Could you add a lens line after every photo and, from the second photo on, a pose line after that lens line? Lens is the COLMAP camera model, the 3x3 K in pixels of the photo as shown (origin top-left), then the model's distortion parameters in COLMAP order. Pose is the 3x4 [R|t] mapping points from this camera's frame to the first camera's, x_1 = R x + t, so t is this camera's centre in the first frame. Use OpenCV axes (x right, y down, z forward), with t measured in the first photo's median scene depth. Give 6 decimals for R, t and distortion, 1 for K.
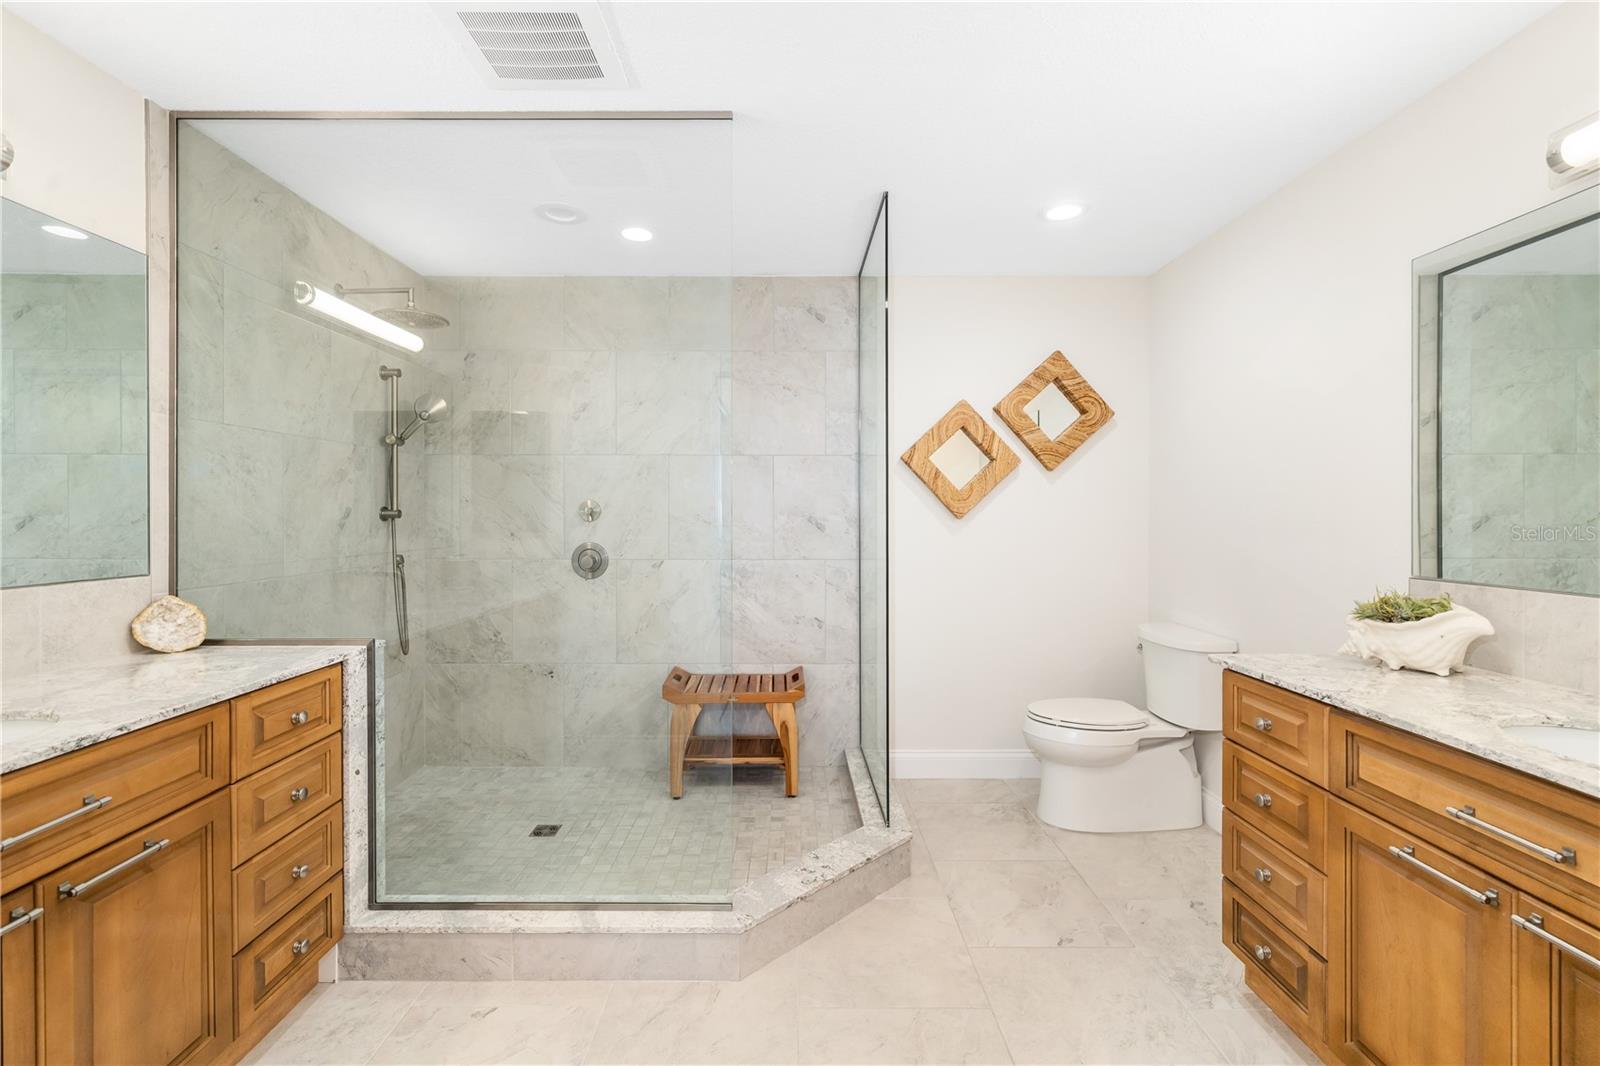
lens RADIAL K [[670.0, 0, 782.8], [0, 670.0, 516.9], [0, 0, 1]] dist [-0.000697, 0.001051]
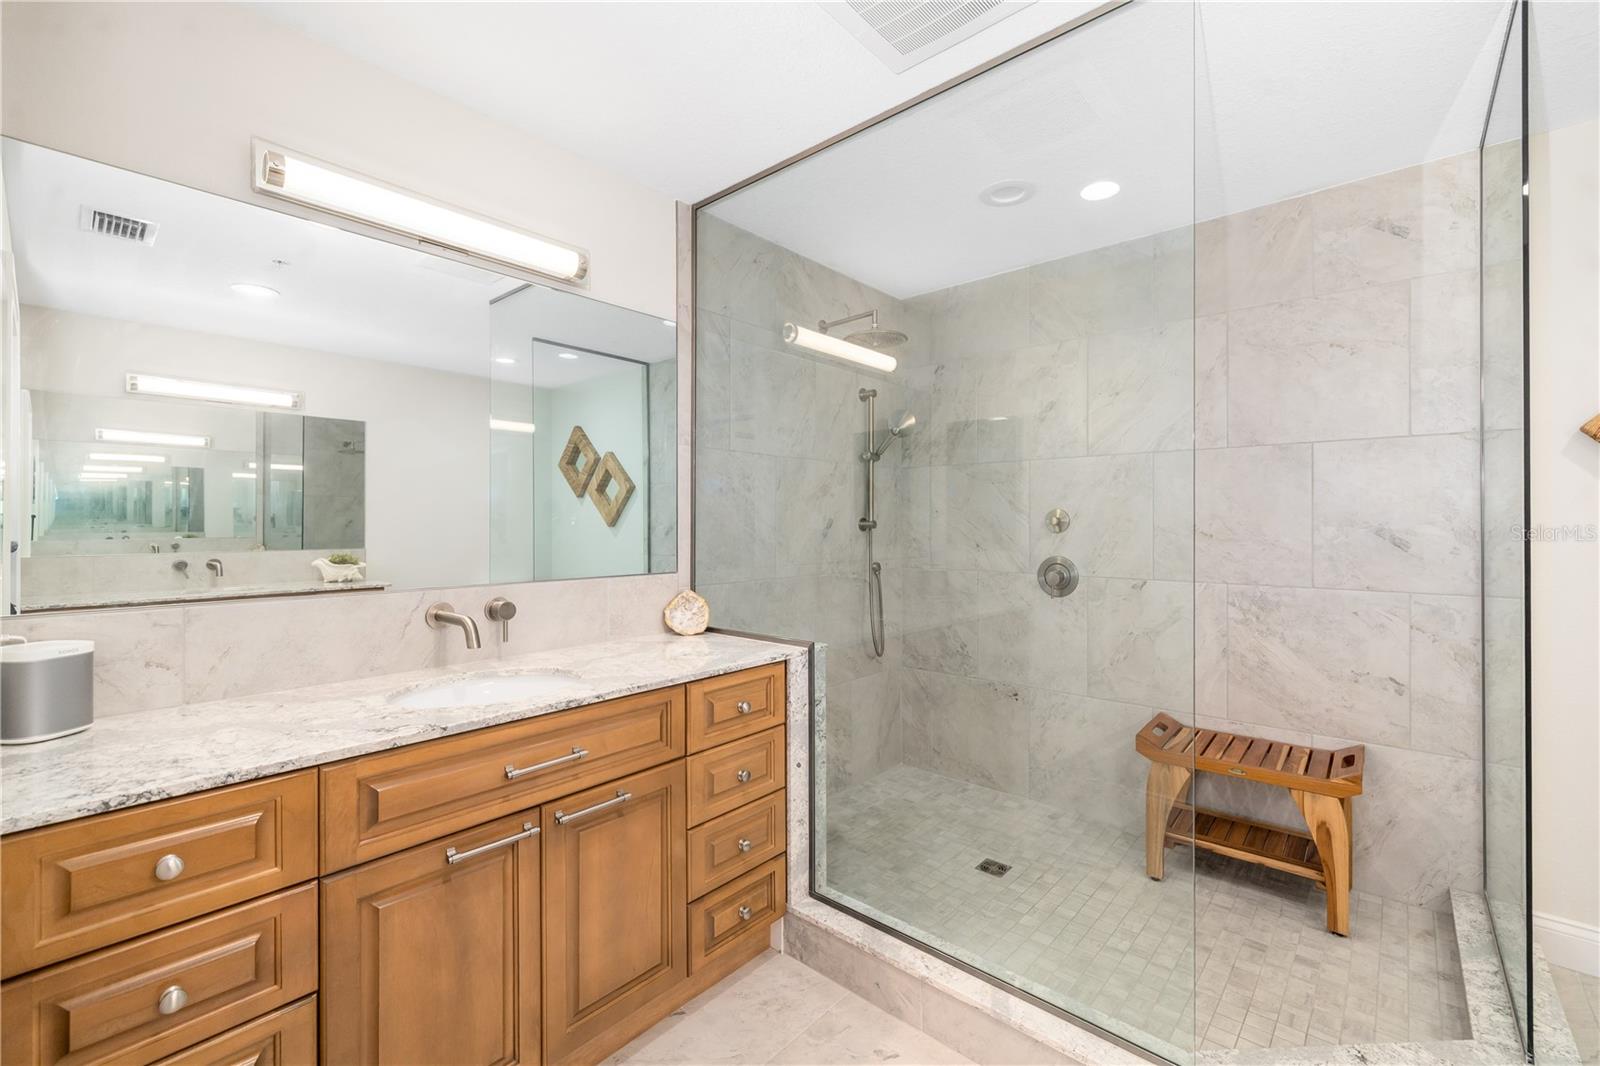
lens RADIAL K [[670.0, 0, 811.8], [0, 670.0, 524.4], [0, 0, 1]] dist [-0.000697, 0.001051]
pose [[0.760761, -0.000617, -0.649032, 0.049741], [-0.002027, 0.999992, -0.003327, -0.000818], [0.649029, 0.003846, 0.760754, 0.122911]]
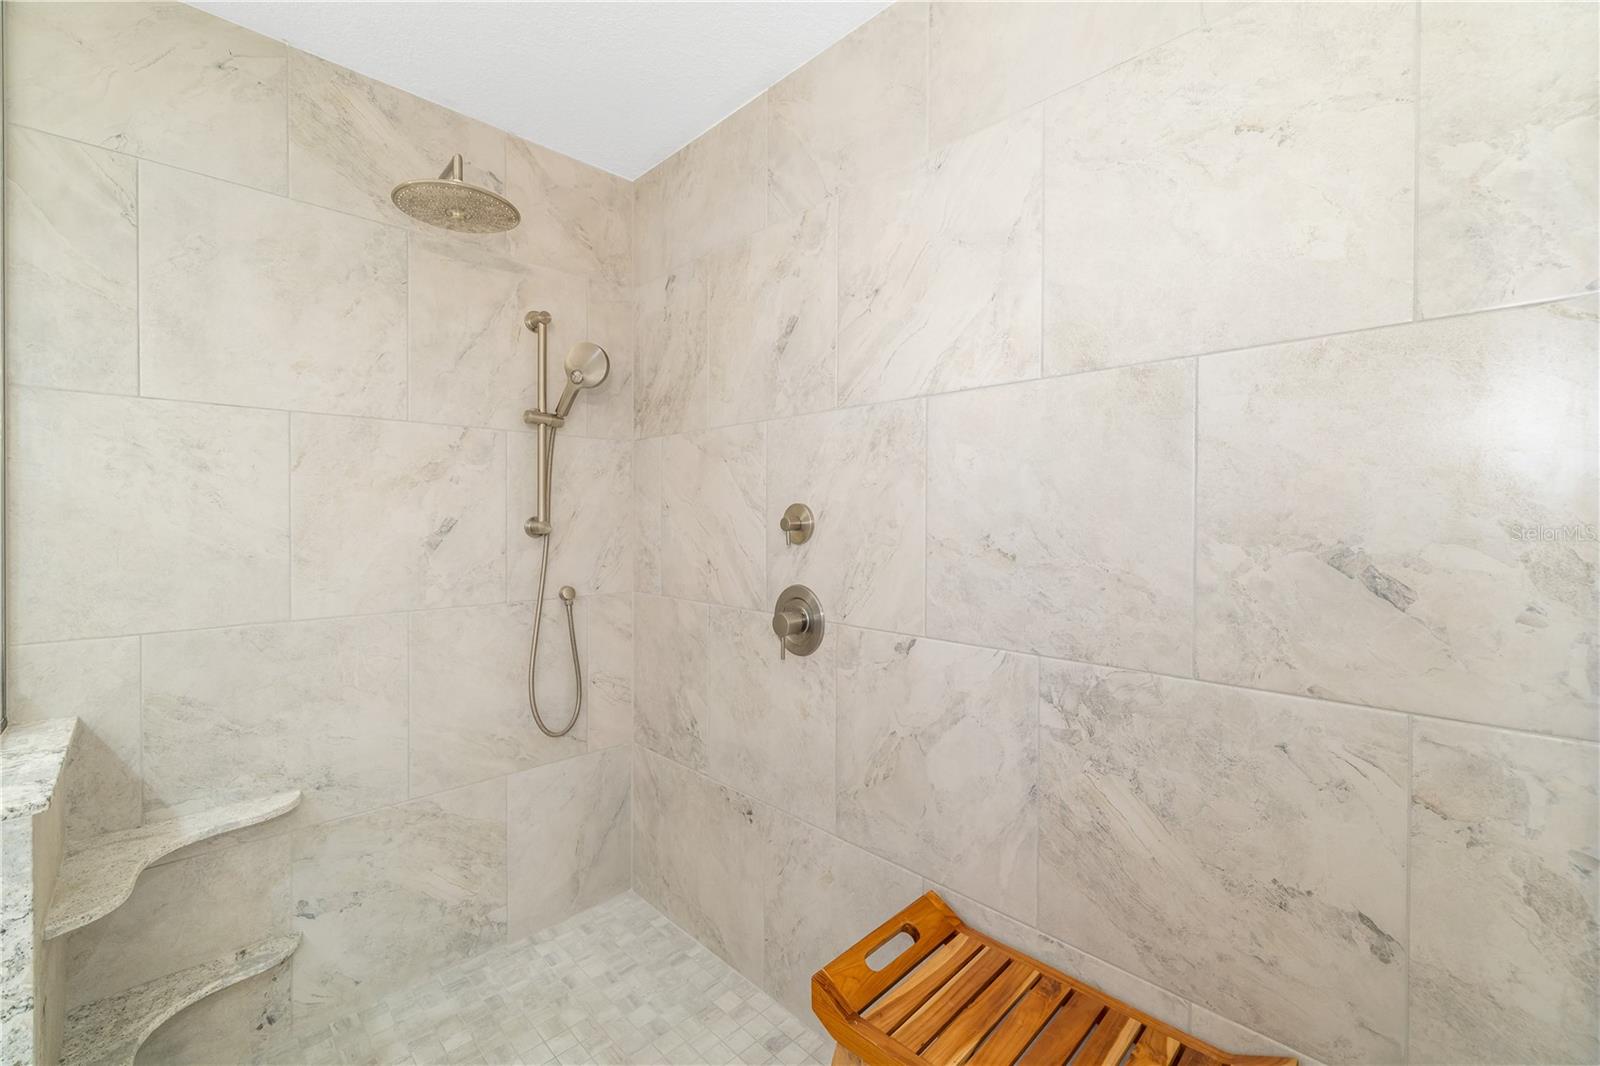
lens RADIAL K [[670.0, 0, 807.0], [0, 670.0, 524.9], [0, 0, 1]] dist [-0.000697, 0.001051]
pose [[0.711459, 0.008845, -0.702672, 0.090608], [-0.006174, 0.999961, 0.006336, -0.013287], [0.702701, -0.000169, 0.711485, 0.731173]]
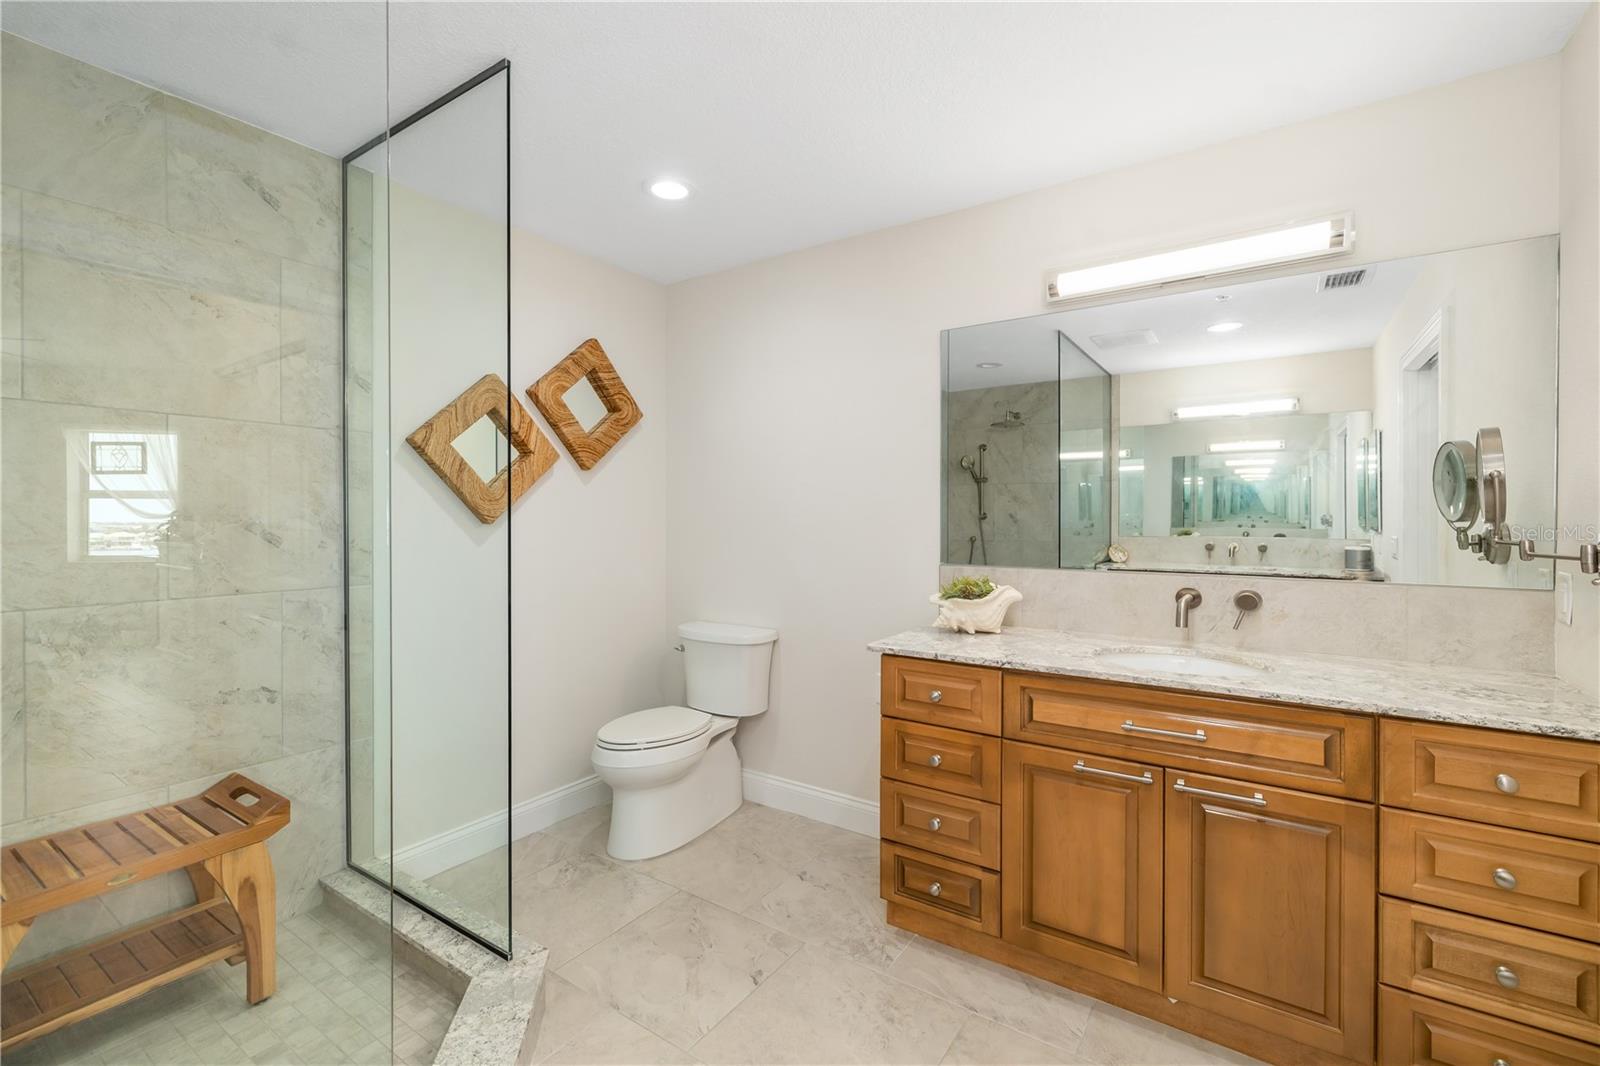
lens RADIAL K [[670.0, 0, 811.3], [0, 670.0, 520.1], [0, 0, 1]] dist [-0.000697, 0.001051]
pose [[0.560702, -0.004568, 0.828005, -0.201797], [0.003840, 0.999988, 0.002916, -0.002770], [-0.828009, 0.001544, 0.560713, 0.274237]]
